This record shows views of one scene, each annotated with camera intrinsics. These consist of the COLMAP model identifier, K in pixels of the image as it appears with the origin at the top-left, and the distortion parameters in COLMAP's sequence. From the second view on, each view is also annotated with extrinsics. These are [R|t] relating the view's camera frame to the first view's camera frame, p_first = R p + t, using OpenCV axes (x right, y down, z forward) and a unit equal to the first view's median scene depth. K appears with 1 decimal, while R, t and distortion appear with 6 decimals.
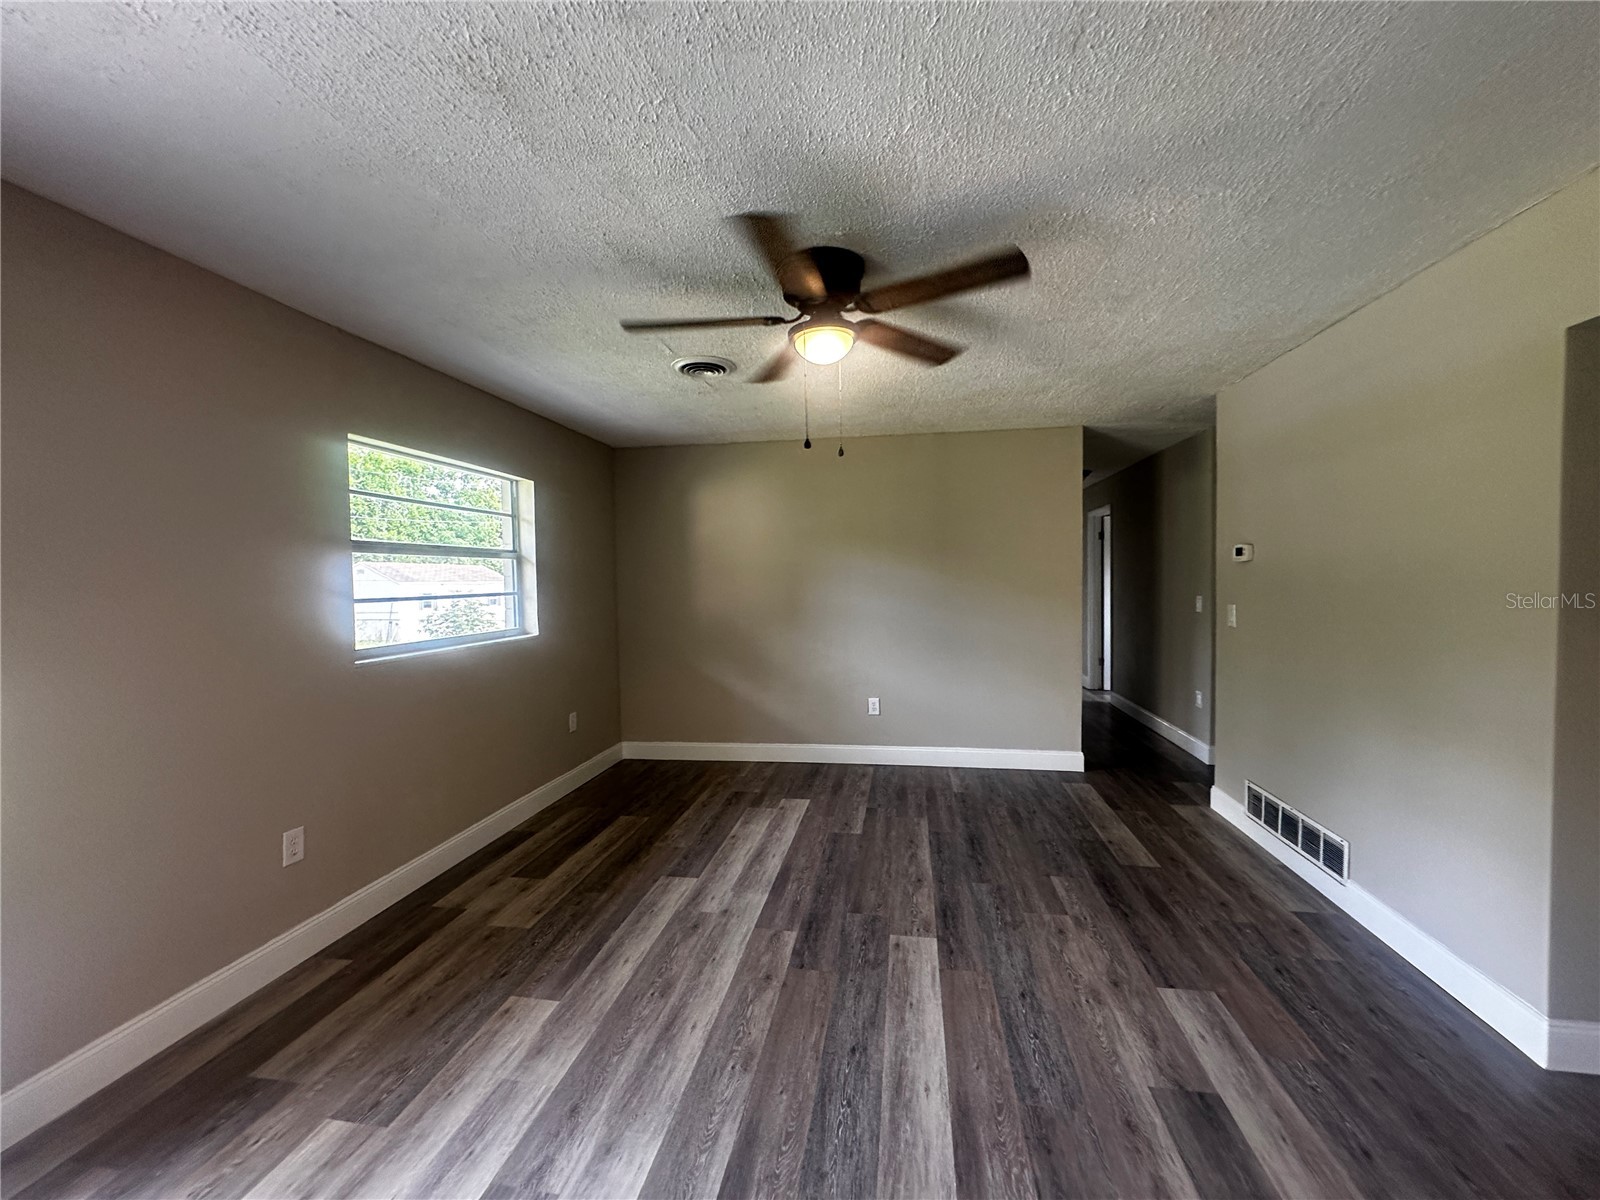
lens RADIAL K [[642.1, 0, 800.0], [0, 642.1, 600.0], [0, 0, 1]] dist [0.000567, 0.000162]
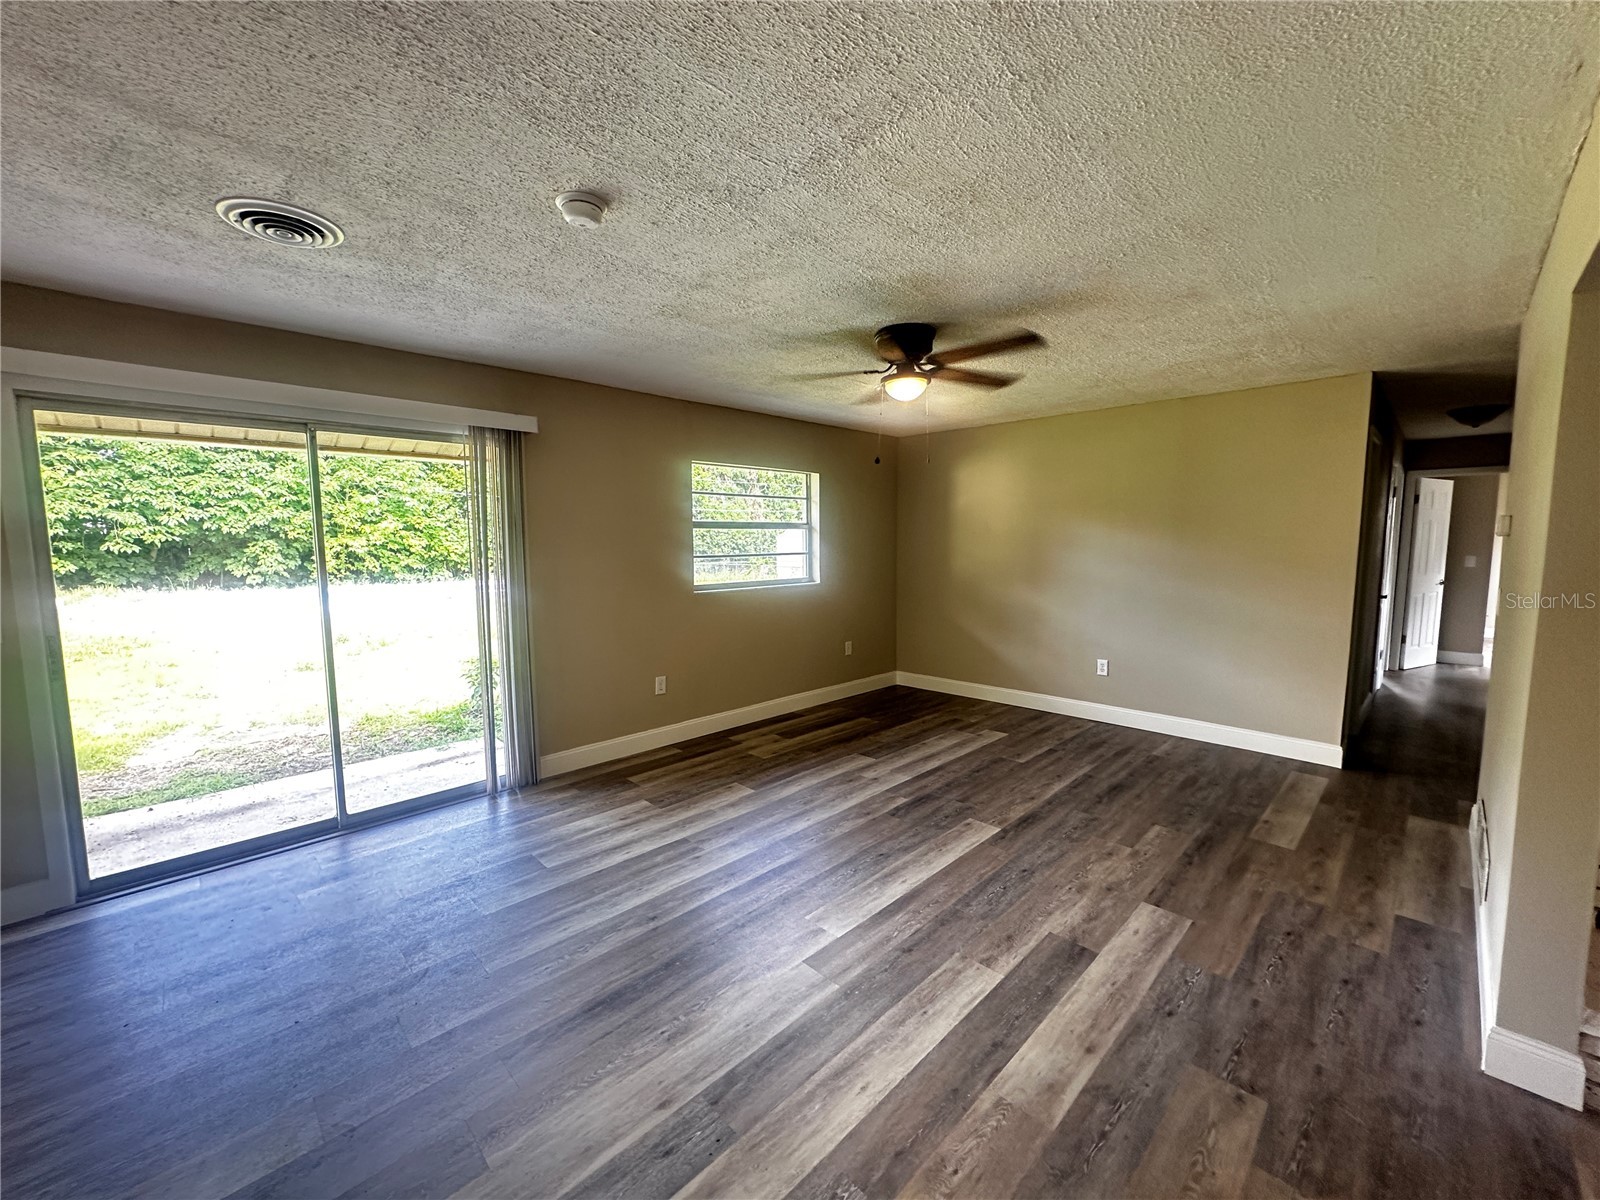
lens RADIAL K [[642.1, 0, 800.0], [0, 642.1, 600.0], [0, 0, 1]] dist [0.000567, 0.000162]
pose [[0.809956, 0.068081, -0.582526, 0.498082], [-0.027347, 0.996543, 0.078444, -0.022562], [0.585852, -0.047605, 0.809018, -0.222601]]
